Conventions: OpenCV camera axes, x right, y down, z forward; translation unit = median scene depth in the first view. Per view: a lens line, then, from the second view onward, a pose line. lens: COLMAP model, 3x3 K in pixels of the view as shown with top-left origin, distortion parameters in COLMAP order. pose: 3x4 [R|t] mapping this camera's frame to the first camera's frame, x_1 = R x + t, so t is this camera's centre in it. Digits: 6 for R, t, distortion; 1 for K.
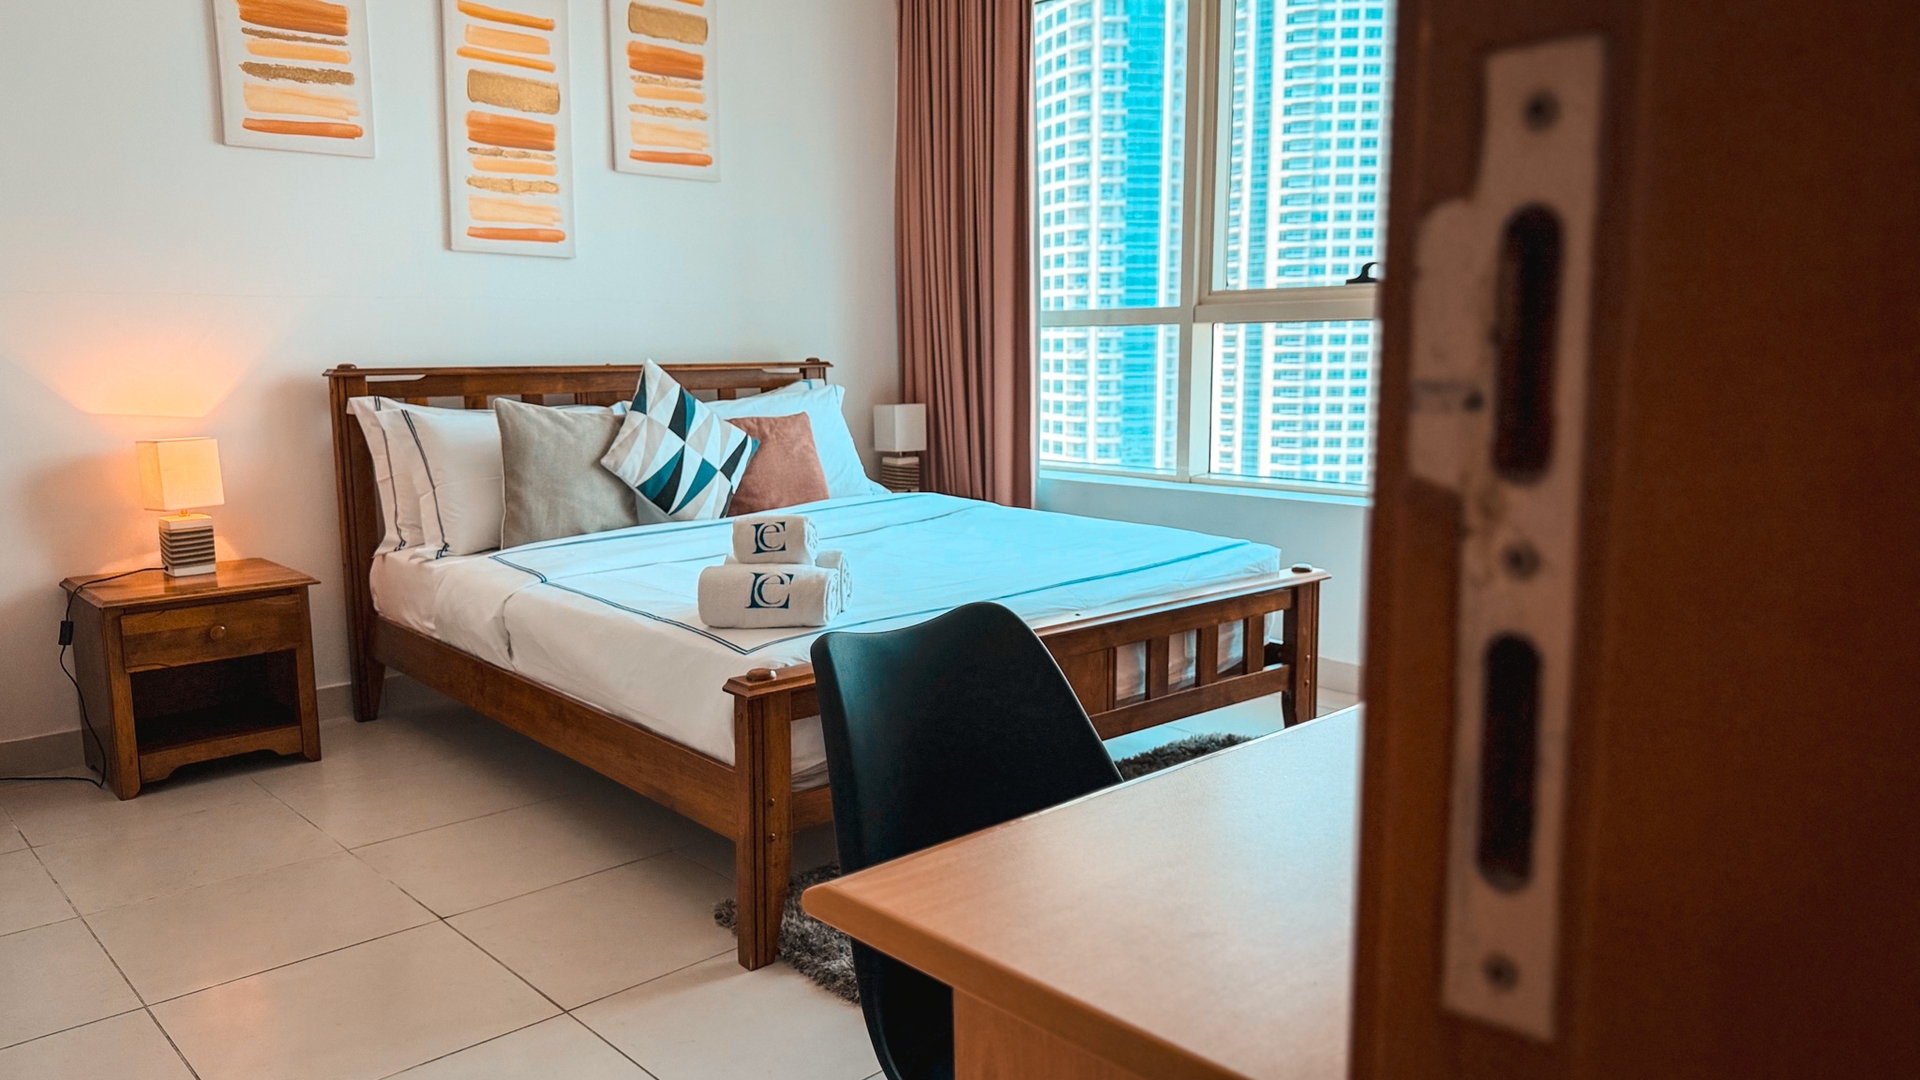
lens RADIAL K [[1376.6, 0, 932.7], [0, 1376.6, 546.1], [0, 0, 1]] dist [0.038907, -0.001269]
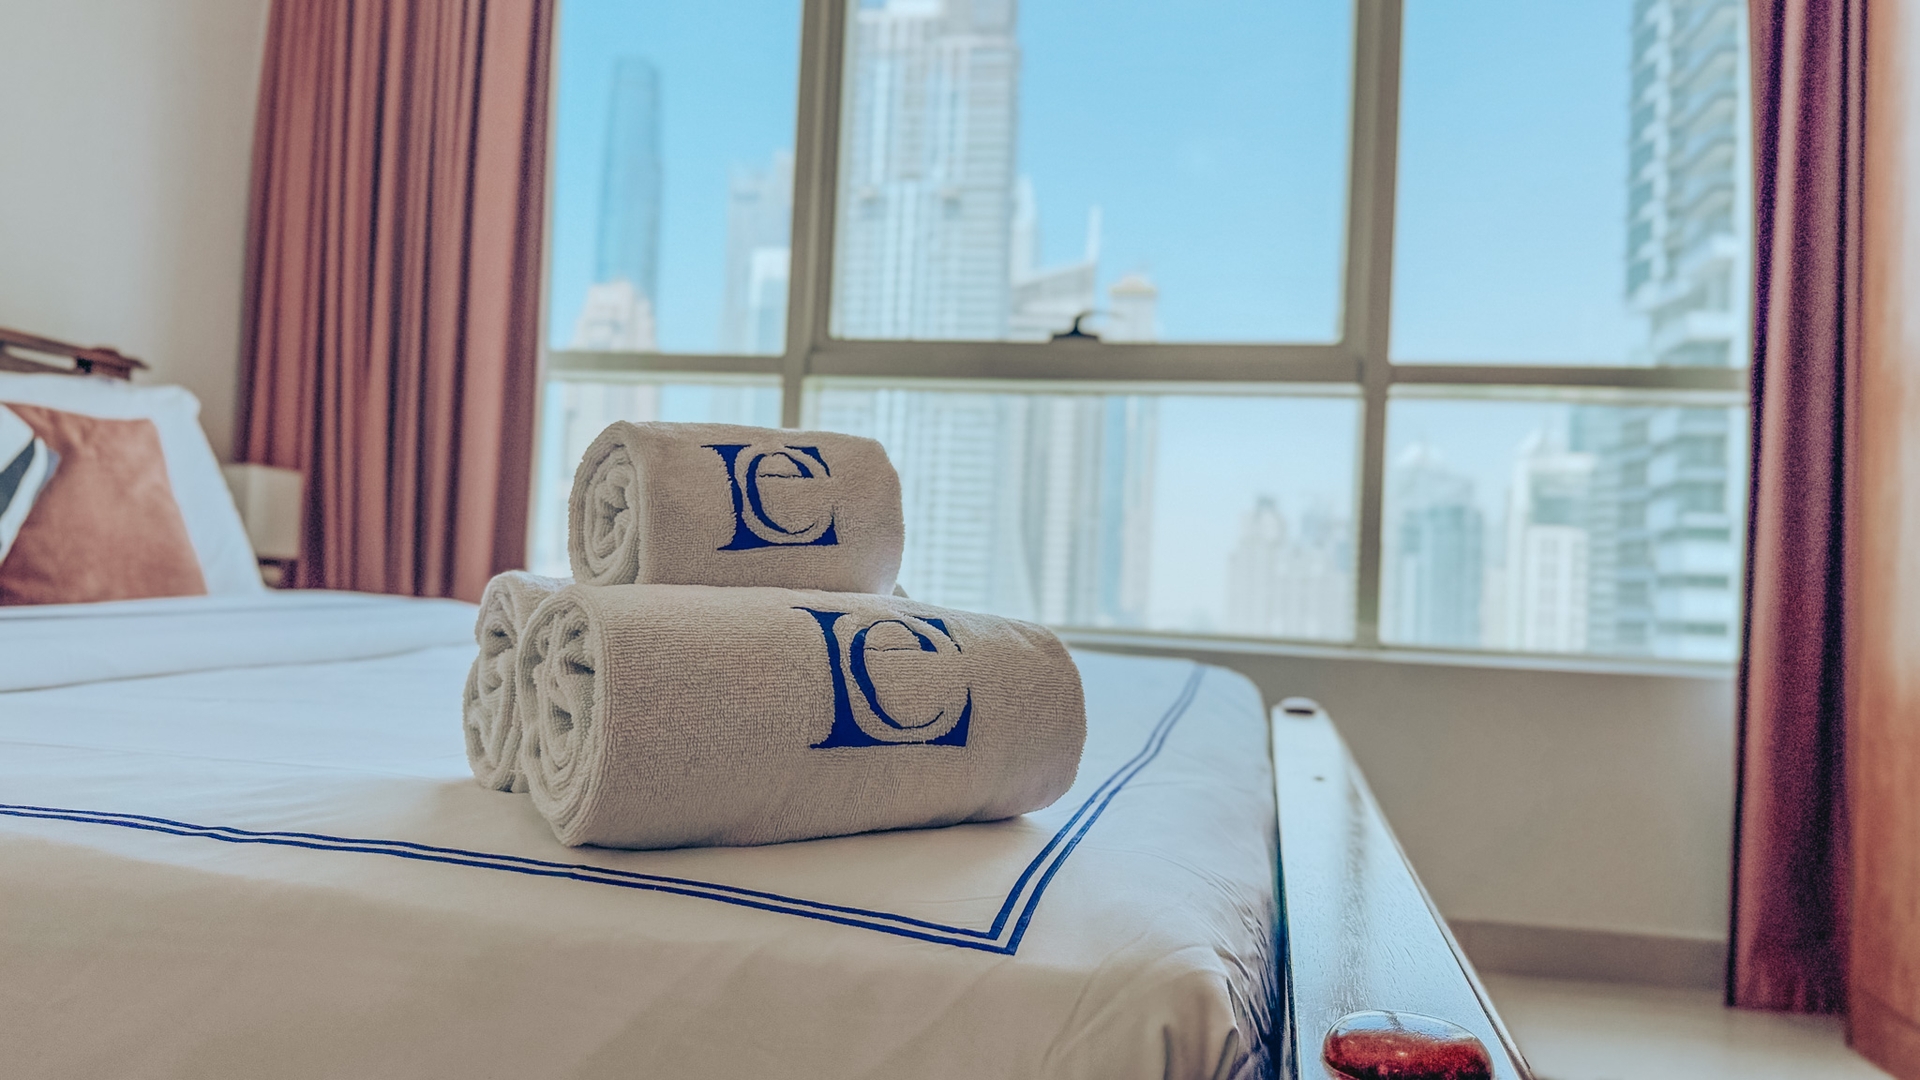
lens RADIAL K [[1376.6, 0, 932.7], [0, 1376.6, 546.1], [0, 0, 1]] dist [0.038907, -0.001269]
pose [[0.799346, 0.075284, 0.596137, -0.179805], [0.031564, 0.985489, -0.166777, 0.034895], [-0.600042, 0.152129, 0.785370, 0.550098]]
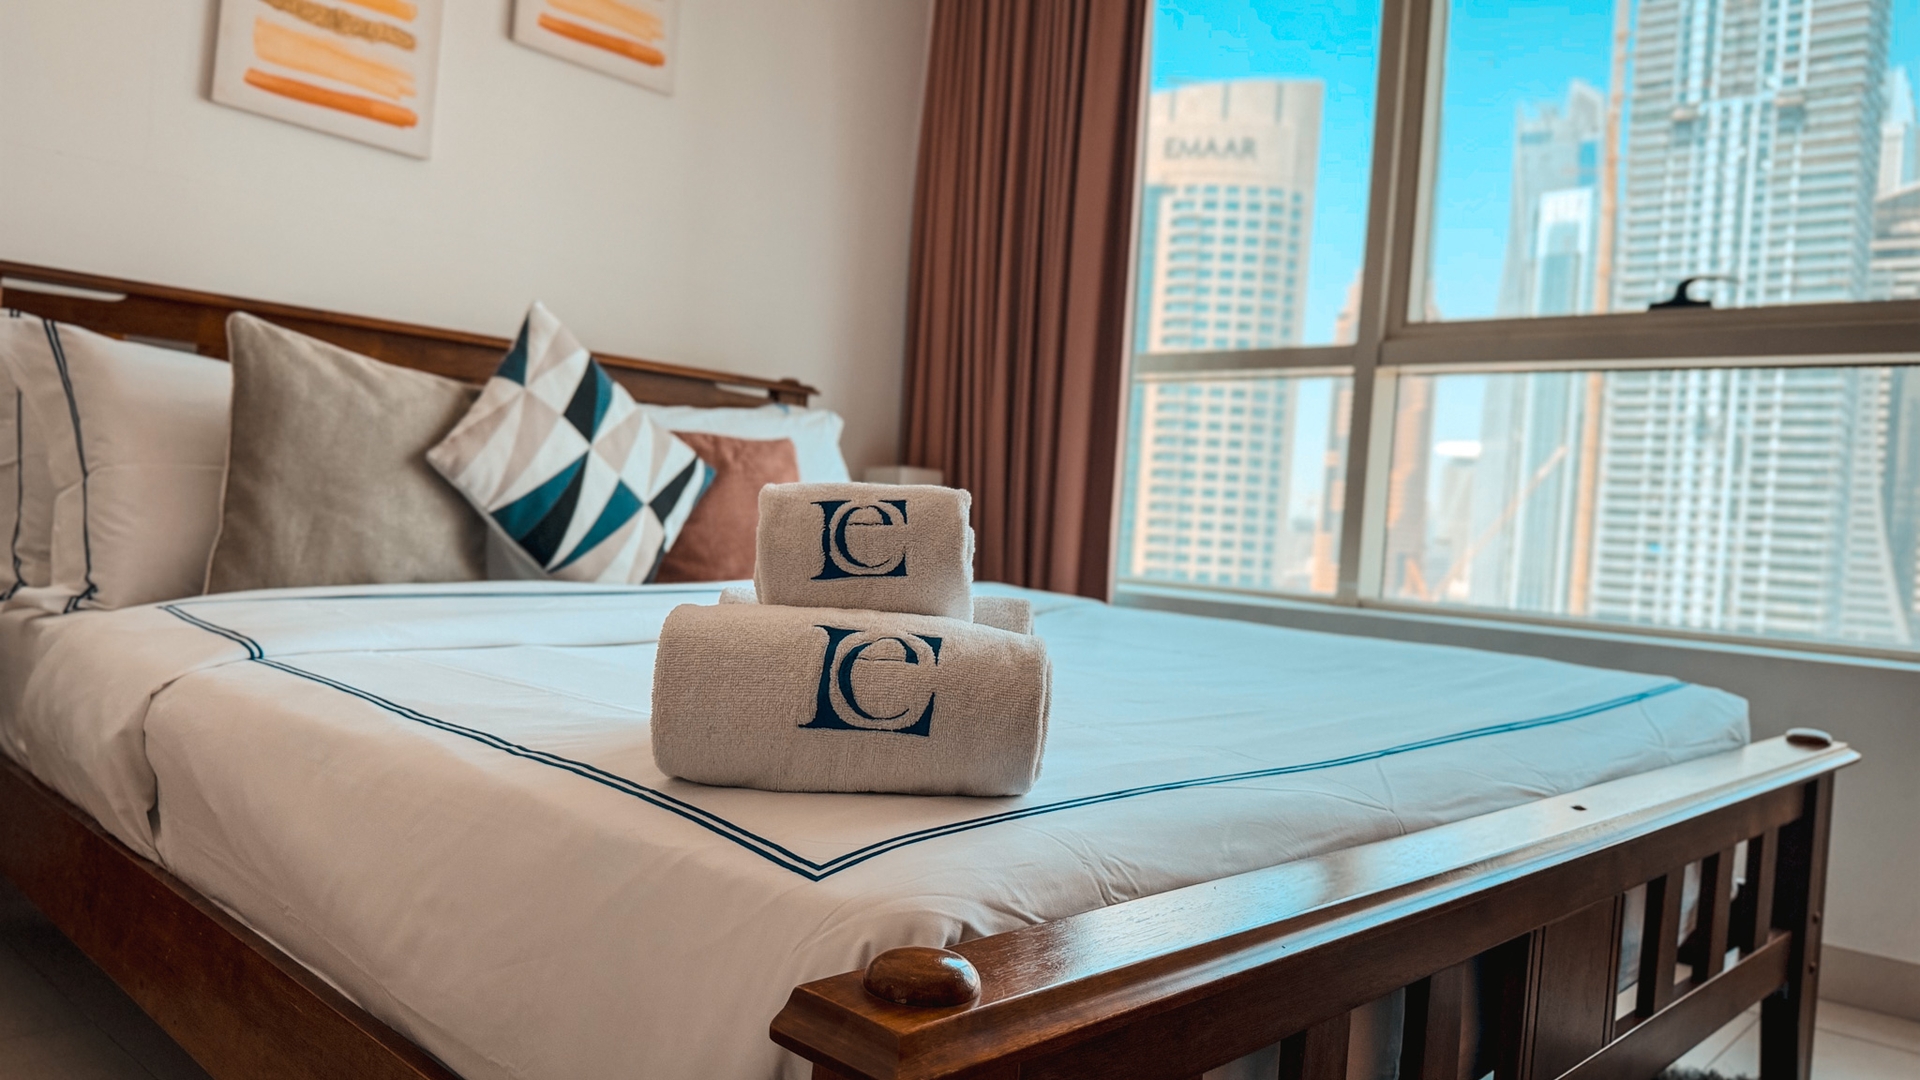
lens RADIAL K [[1375.3, 0, 933.7], [0, 1375.3, 536.7], [0, 0, 1]] dist [0.033797, -0.072135]
pose [[0.992296, 0.078934, 0.095487, -0.095436], [-0.065019, 0.987879, -0.140956, 0.030382], [-0.105455, 0.133662, 0.985400, 0.458444]]
